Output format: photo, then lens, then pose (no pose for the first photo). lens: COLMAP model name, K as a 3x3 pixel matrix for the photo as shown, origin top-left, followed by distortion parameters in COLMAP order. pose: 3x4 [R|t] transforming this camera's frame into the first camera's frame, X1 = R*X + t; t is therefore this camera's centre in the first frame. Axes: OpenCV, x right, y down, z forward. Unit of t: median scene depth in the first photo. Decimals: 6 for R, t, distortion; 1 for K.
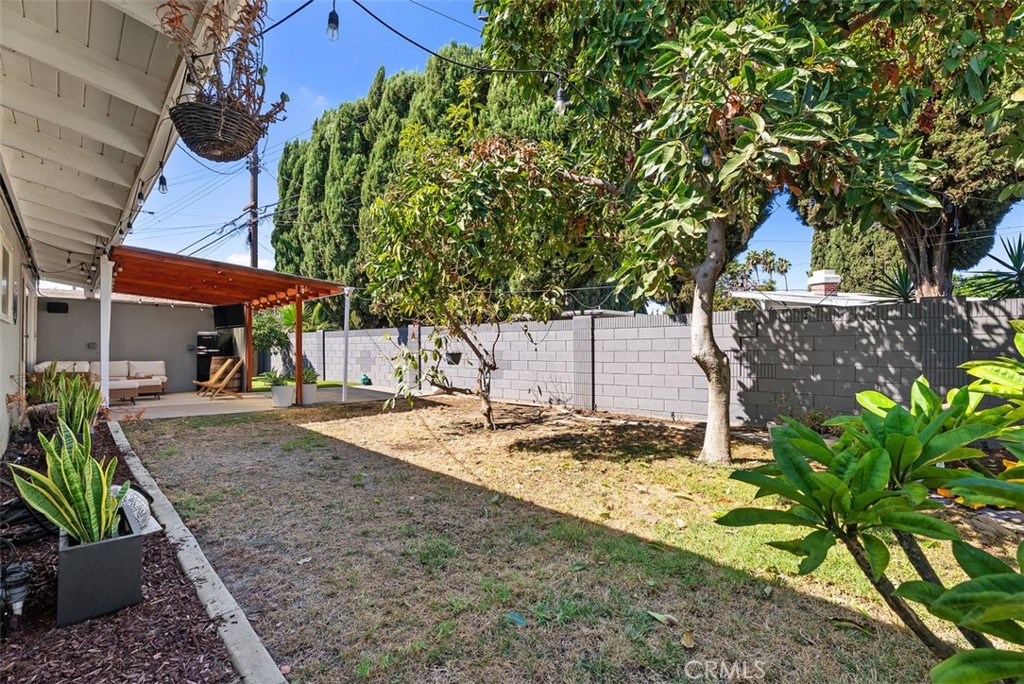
lens RADIAL K [[457.4, 0, 512.0], [0, 457.4, 342.0], [0, 0, 1]] dist [0.004423, 0.001010]
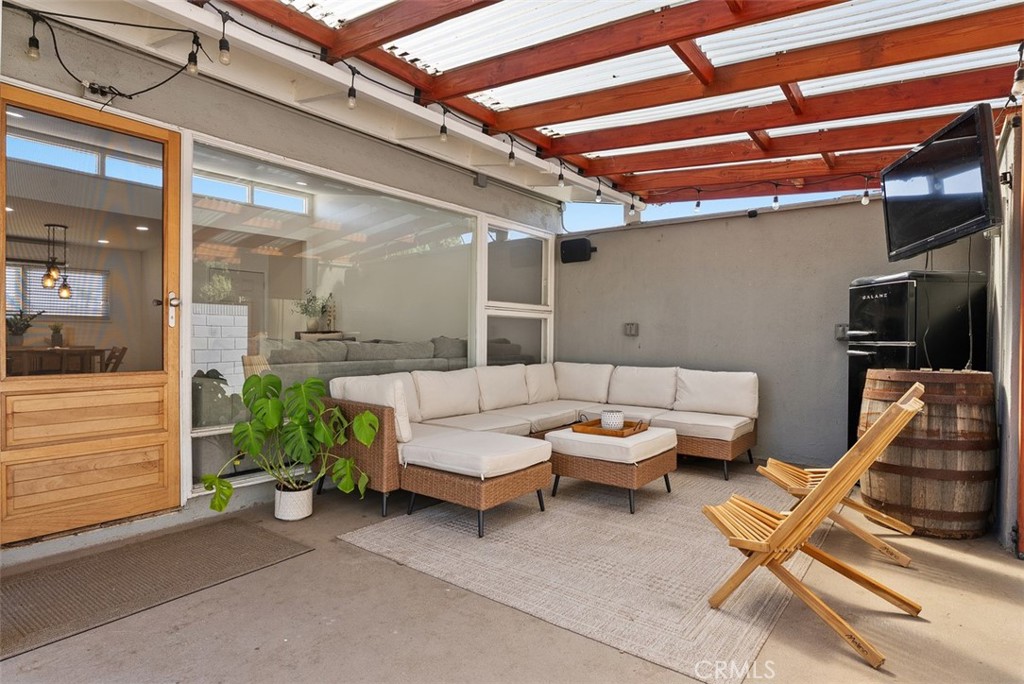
lens RADIAL K [[561.5, 0, 512.0], [0, 561.5, 342.0], [0, 0, 1]] dist [-0.003159, -0.000615]
pose [[0.147798, 0.014260, -0.988915, -0.358653], [0.019256, 0.999665, 0.017293, 0.007895], [0.988830, -0.021598, 0.147474, 0.729427]]
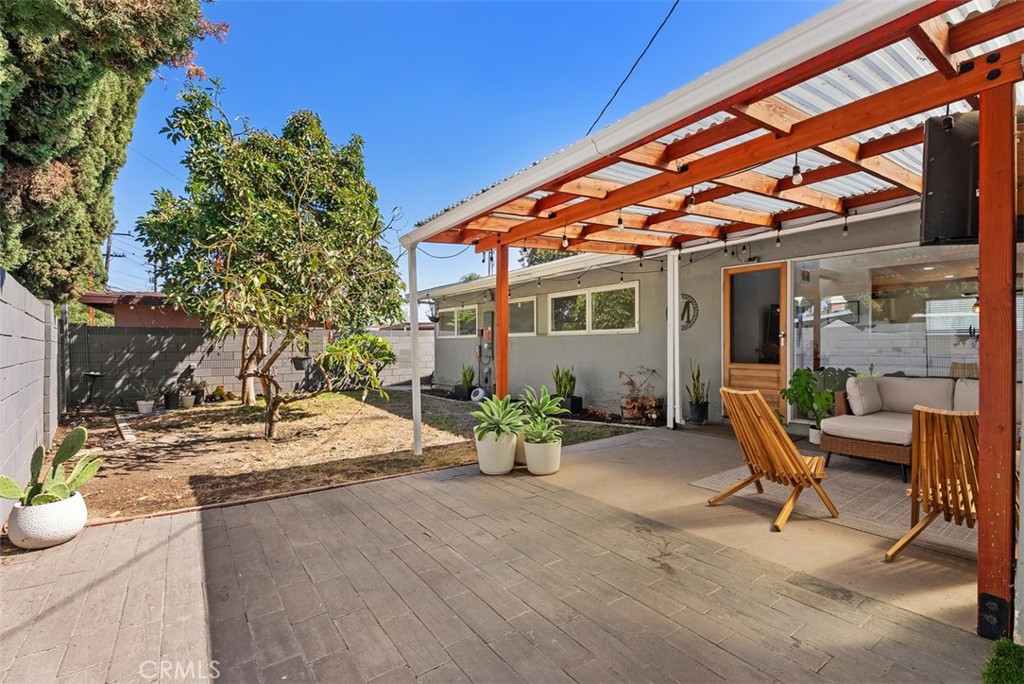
lens RADIAL K [[457.4, 0, 512.0], [0, 457.4, 342.0], [0, 0, 1]] dist [0.004423, 0.001010]
pose [[-0.989619, 0.007477, 0.143524, -0.420765], [0.002984, 0.999499, -0.031499, 0.012686], [-0.143687, -0.030743, -0.989145, 1.160653]]
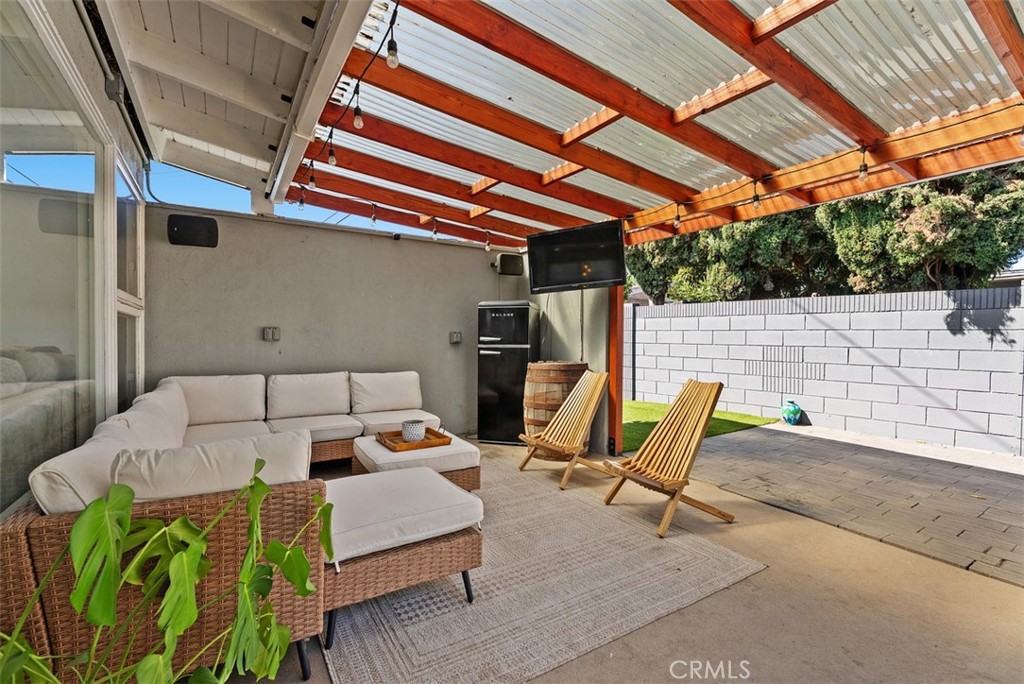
lens RADIAL K [[457.4, 0, 512.0], [0, 457.4, 342.0], [0, 0, 1]] dist [0.004423, 0.001010]
pose [[0.980802, 0.009953, -0.194753, -0.571698], [-0.003612, 0.999453, 0.032883, 0.001590], [0.194973, -0.031548, 0.980301, 0.591511]]
